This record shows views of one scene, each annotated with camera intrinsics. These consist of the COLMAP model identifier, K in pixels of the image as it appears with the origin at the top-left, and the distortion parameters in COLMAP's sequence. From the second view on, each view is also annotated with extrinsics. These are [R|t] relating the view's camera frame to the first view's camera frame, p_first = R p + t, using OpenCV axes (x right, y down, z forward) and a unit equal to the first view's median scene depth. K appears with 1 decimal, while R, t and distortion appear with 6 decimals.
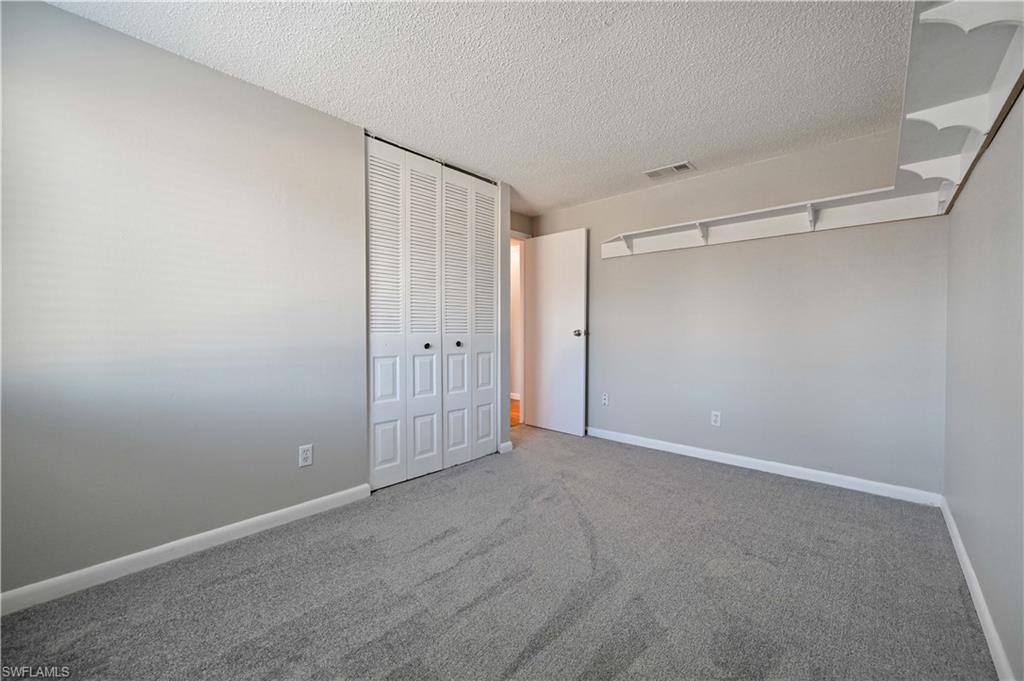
lens RADIAL K [[401.5, 0, 513.0], [0, 401.5, 338.4], [0, 0, 1]] dist [-0.002161, 0.000730]
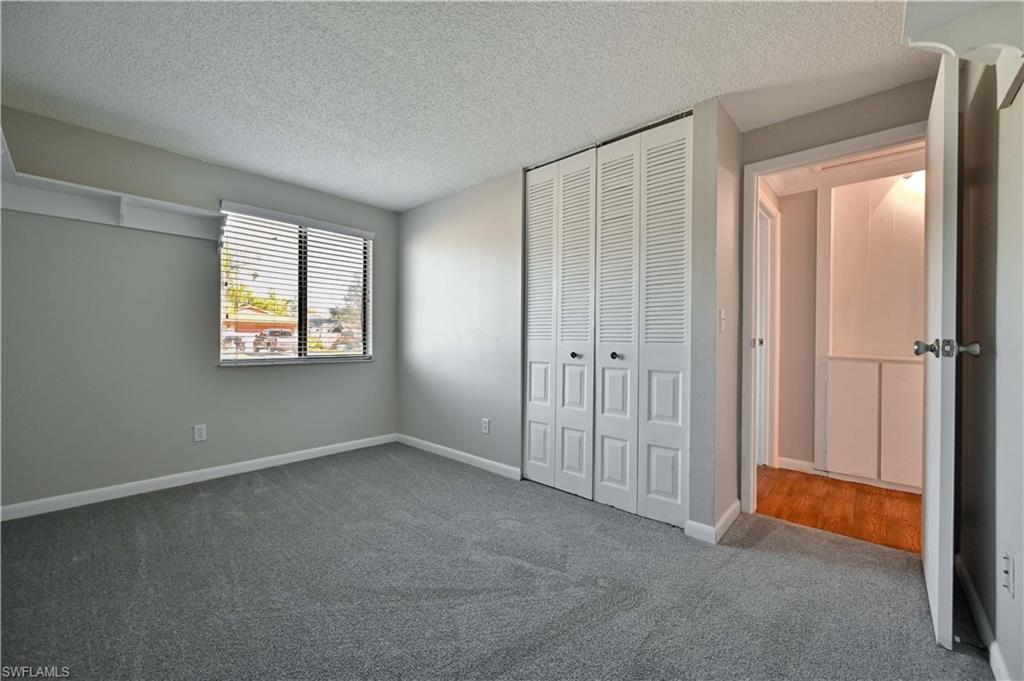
lens RADIAL K [[401.5, 0, 513.0], [0, 401.5, 338.4], [0, 0, 1]] dist [-0.002161, 0.000730]
pose [[0.007376, 0.001765, -0.999971, 0.701795], [-0.028262, 0.999599, 0.001556, -0.017030], [0.999573, 0.028250, 0.007423, 0.838198]]
